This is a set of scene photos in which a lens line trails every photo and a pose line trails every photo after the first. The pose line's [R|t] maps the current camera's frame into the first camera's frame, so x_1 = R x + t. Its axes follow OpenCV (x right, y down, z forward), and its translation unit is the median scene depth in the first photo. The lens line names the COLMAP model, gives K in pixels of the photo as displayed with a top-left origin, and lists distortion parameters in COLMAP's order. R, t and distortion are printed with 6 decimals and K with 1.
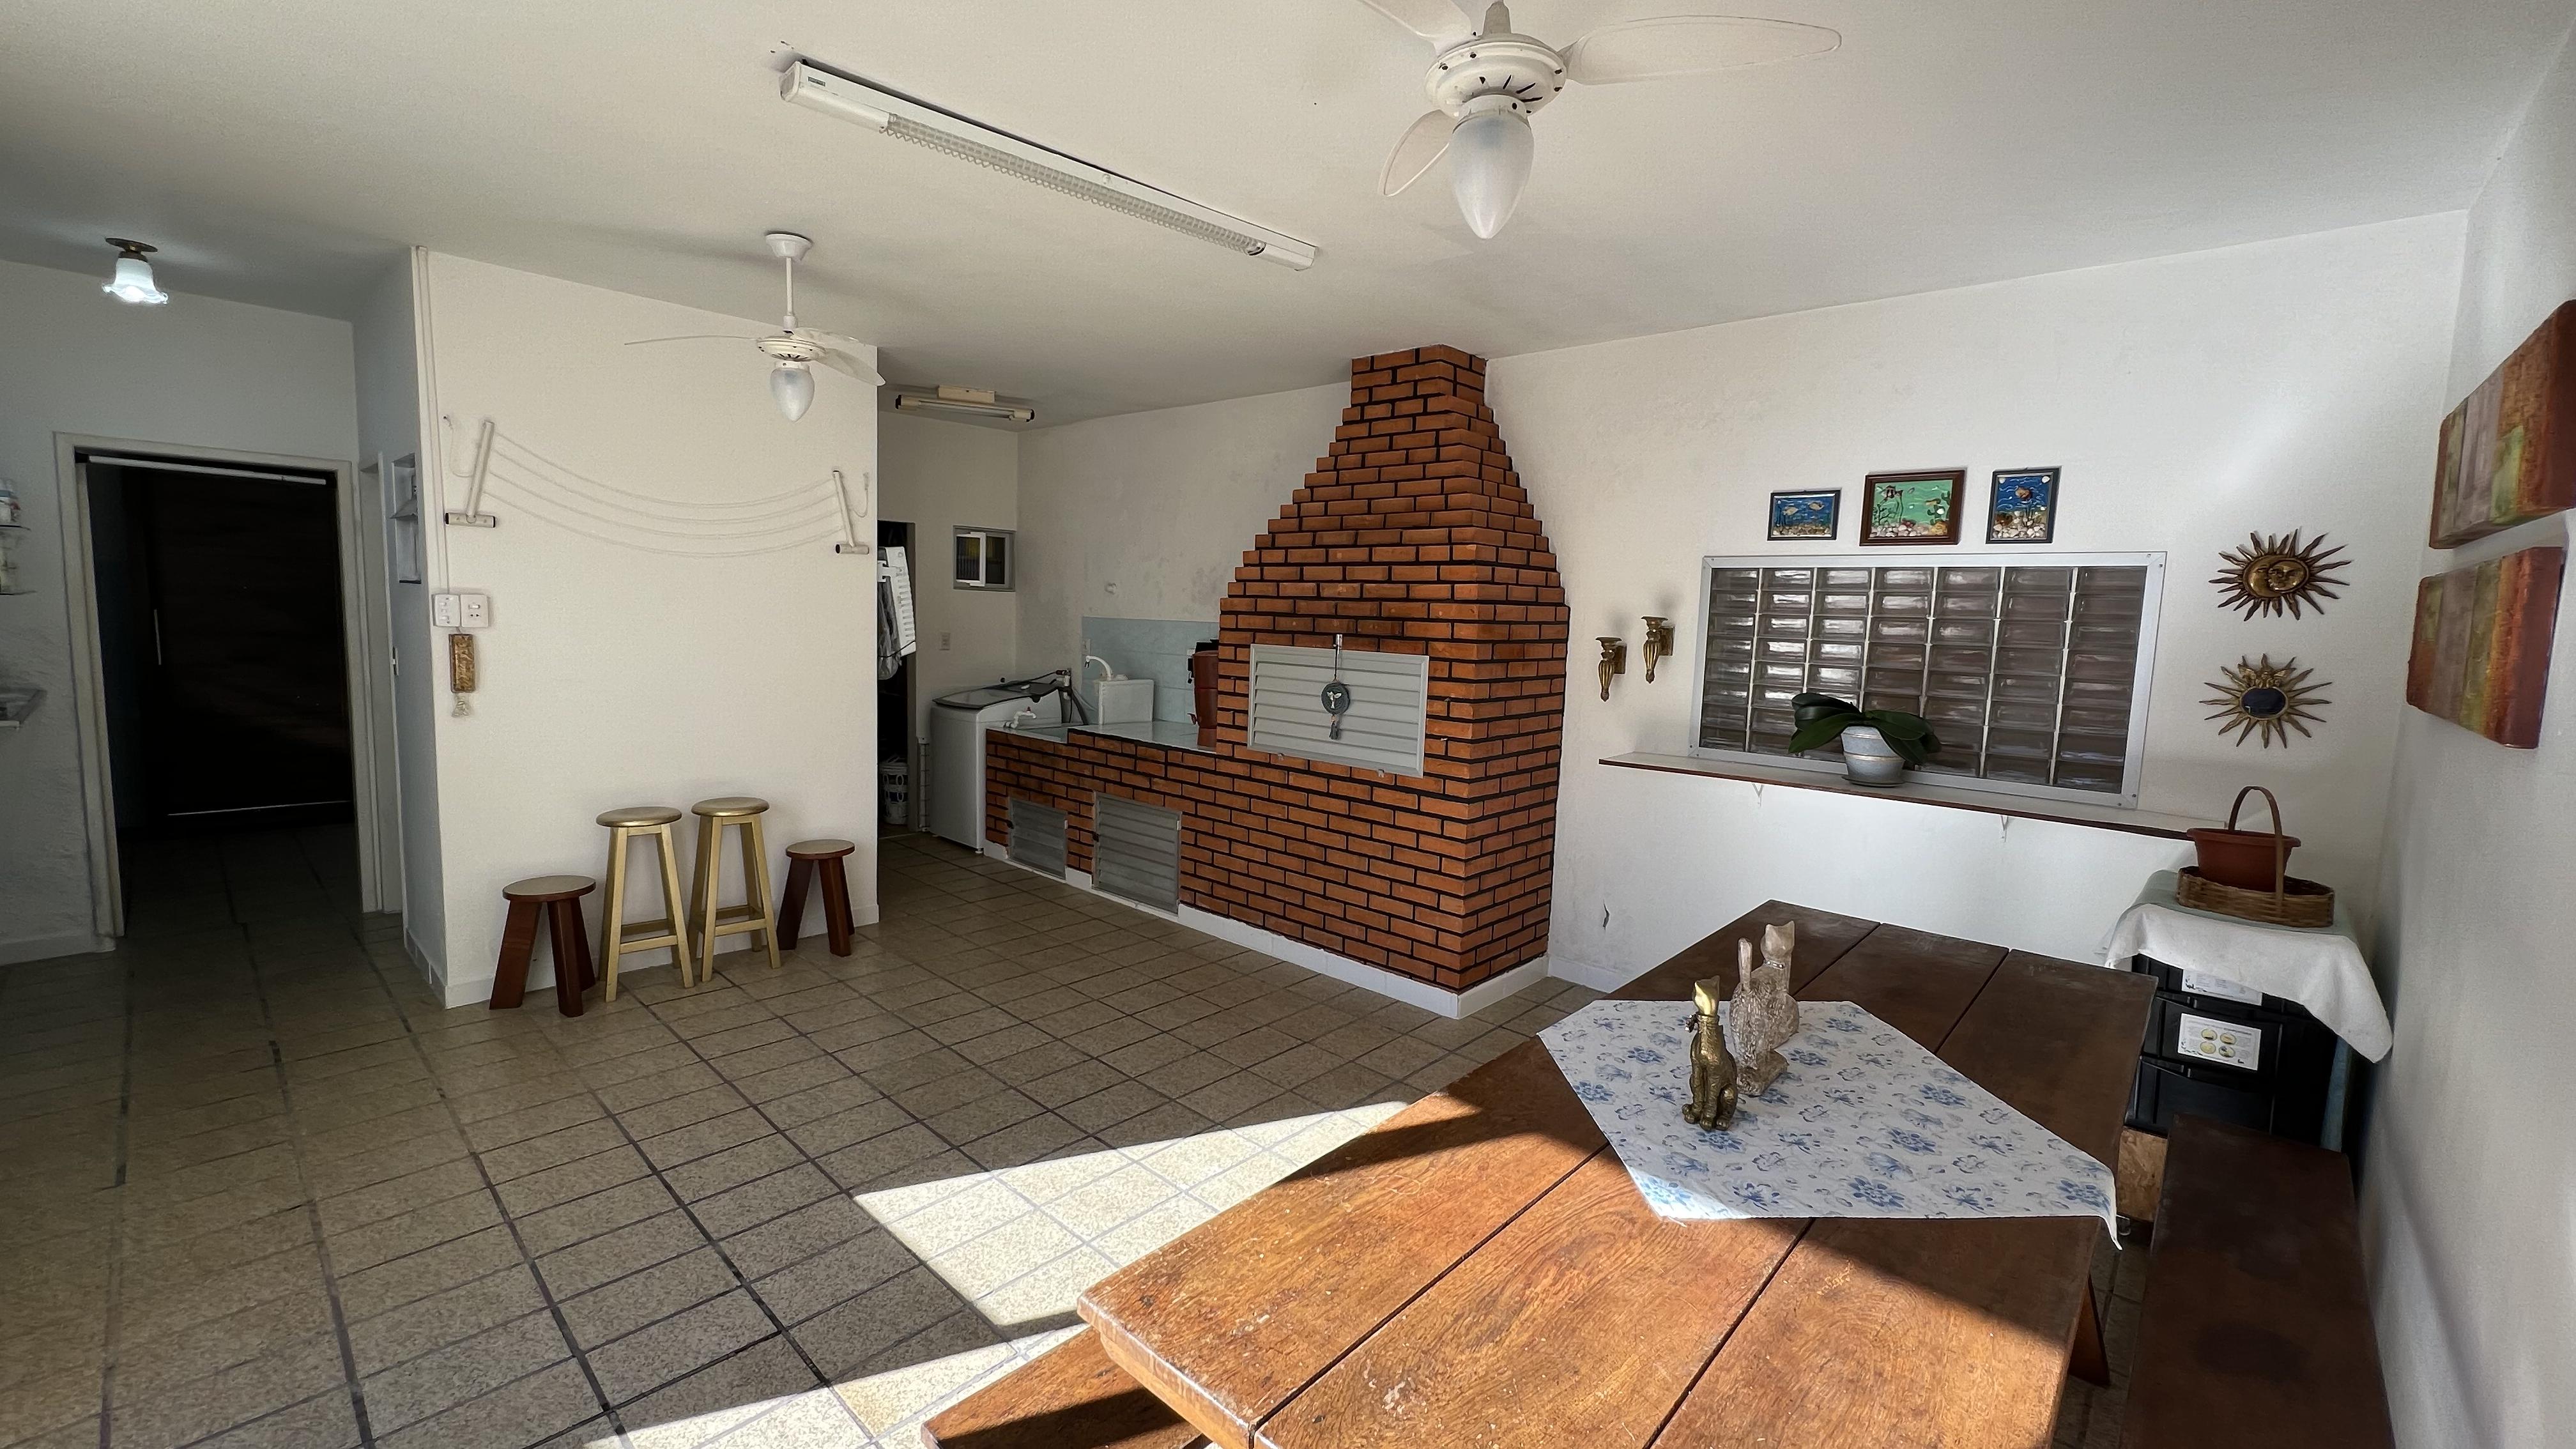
lens RADIAL K [[1026.6, 0, 1291.9], [0, 1026.6, 714.5], [0, 0, 1]] dist [-0.005072, 0.001049]
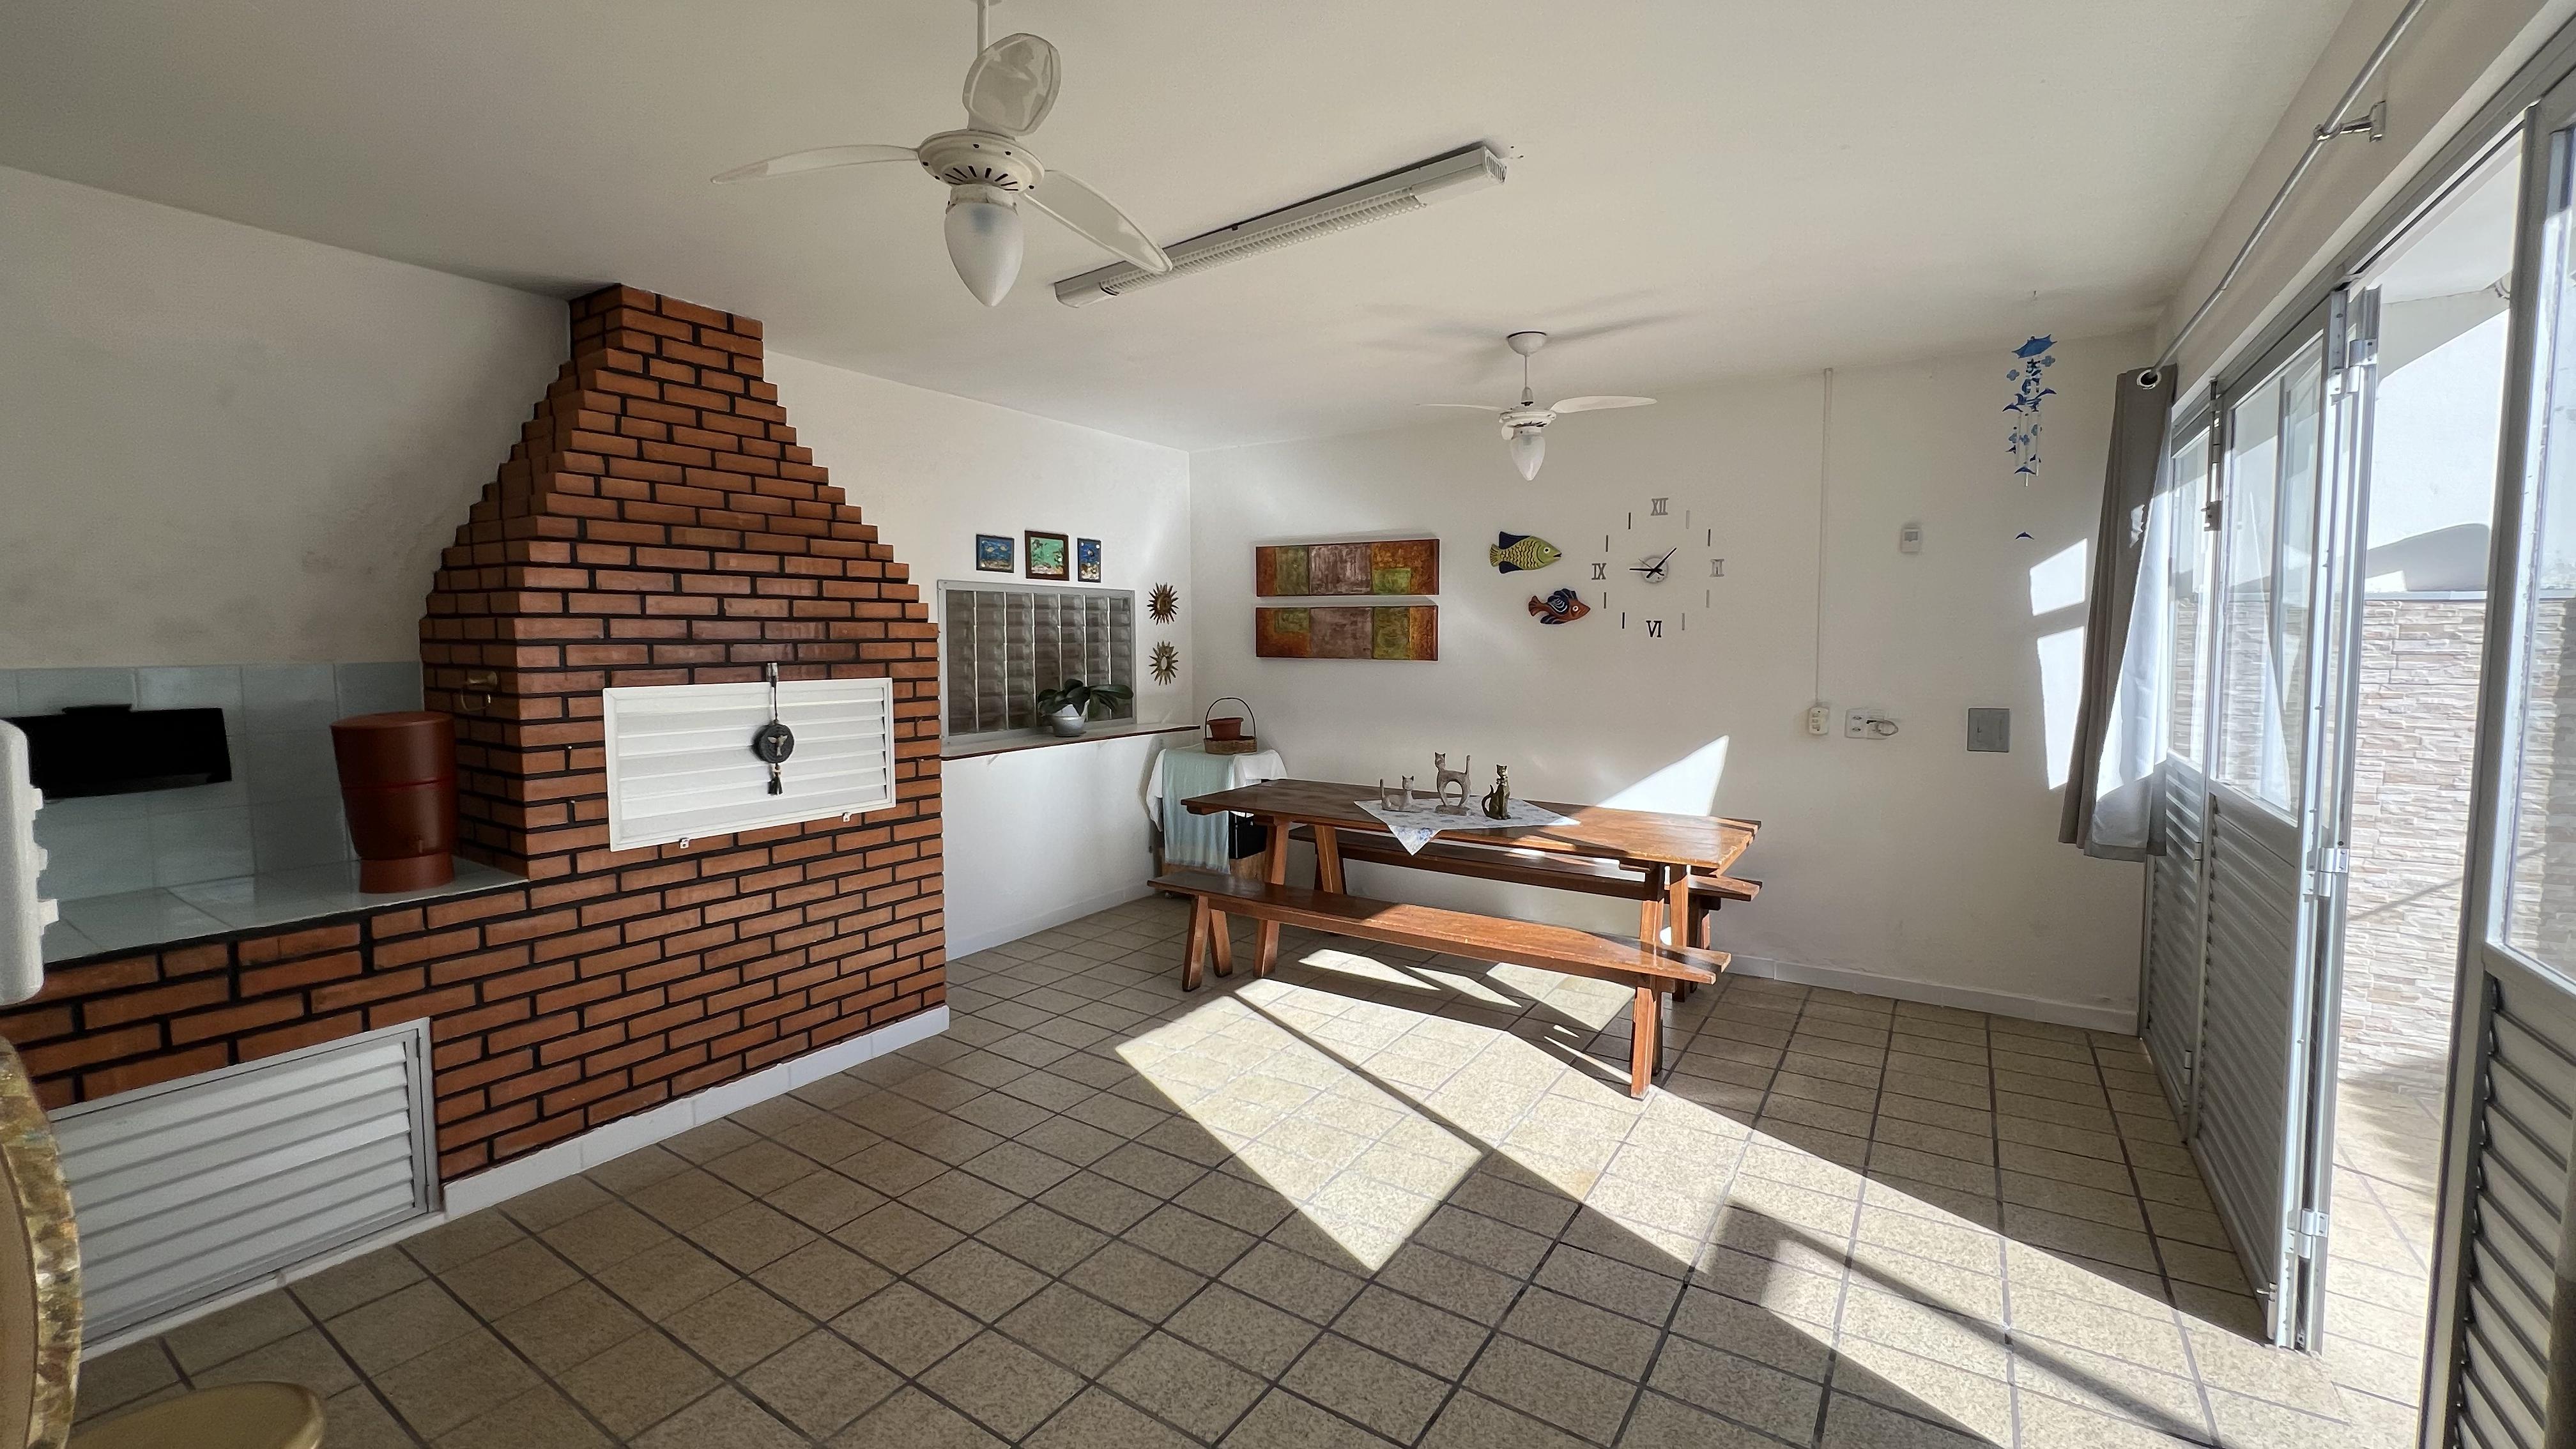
lens RADIAL K [[1026.6, 0, 1289.7], [0, 1026.6, 716.5], [0, 0, 1]] dist [-0.005072, 0.001049]
pose [[-0.158929, -0.107975, 0.981368, -0.861868], [0.098910, 0.987260, 0.124642, -0.103477], [-0.982323, 0.116876, -0.146225, 0.778506]]
